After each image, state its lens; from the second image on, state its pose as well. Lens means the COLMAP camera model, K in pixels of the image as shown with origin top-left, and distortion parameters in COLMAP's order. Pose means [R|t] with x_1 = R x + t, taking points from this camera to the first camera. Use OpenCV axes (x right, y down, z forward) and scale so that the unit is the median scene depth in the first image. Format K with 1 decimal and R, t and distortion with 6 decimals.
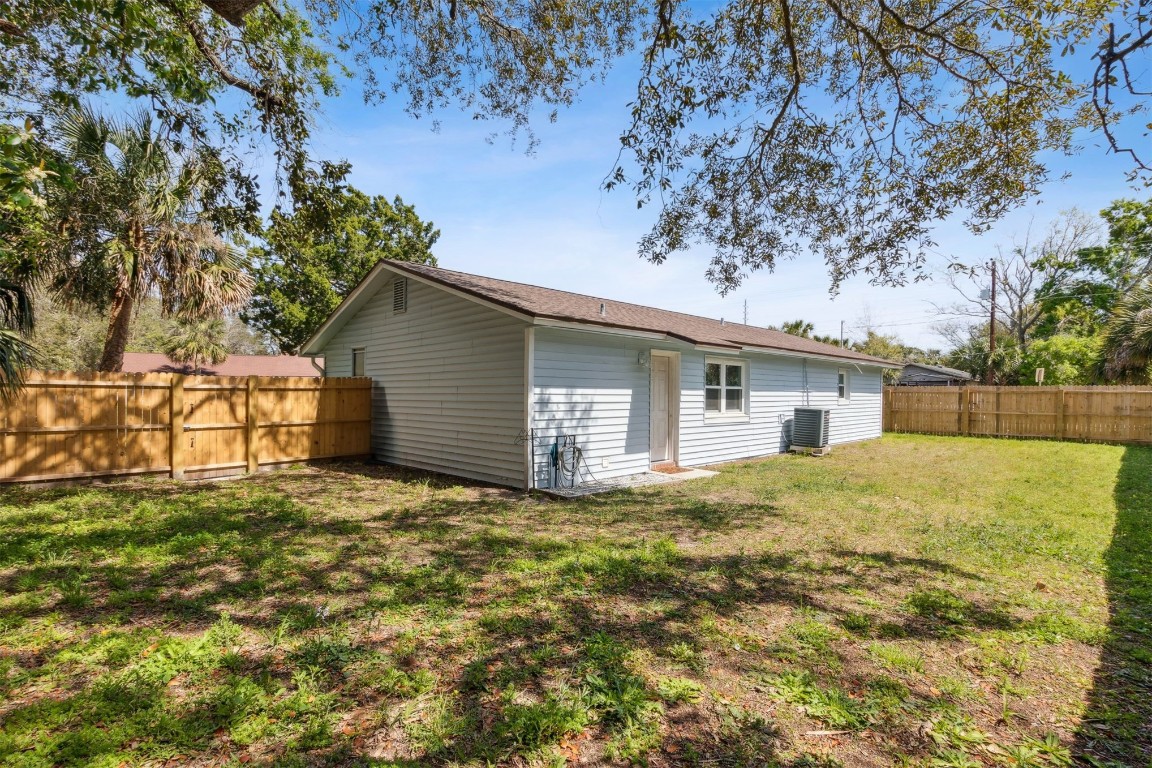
lens RADIAL K [[545.1, 0, 576.1], [0, 545.1, 390.5], [0, 0, 1]] dist [0.006473, -0.000515]
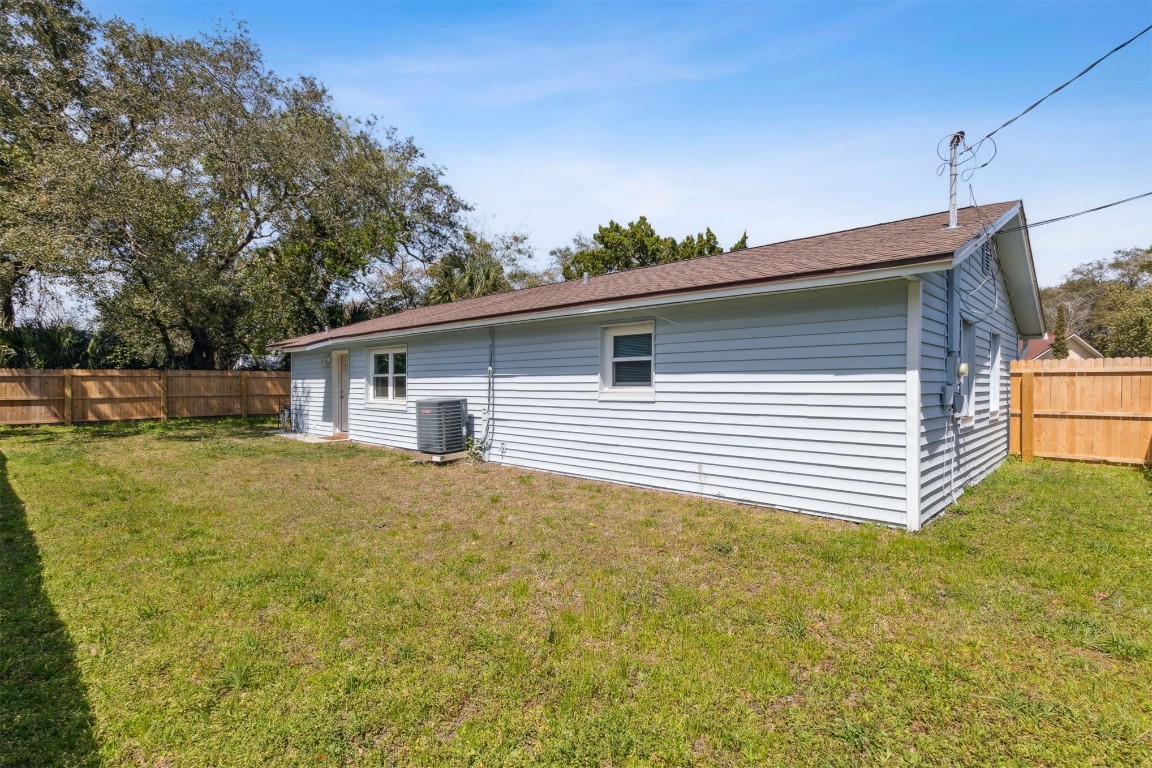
lens RADIAL K [[545.1, 0, 574.9], [0, 545.1, 383.0], [0, 0, 1]] dist [0.006473, -0.000515]
pose [[0.028093, -0.006732, -0.999583, 1.317743], [0.007572, 0.999950, -0.006521, 0.018504], [0.999577, -0.007386, 0.028142, 1.321917]]
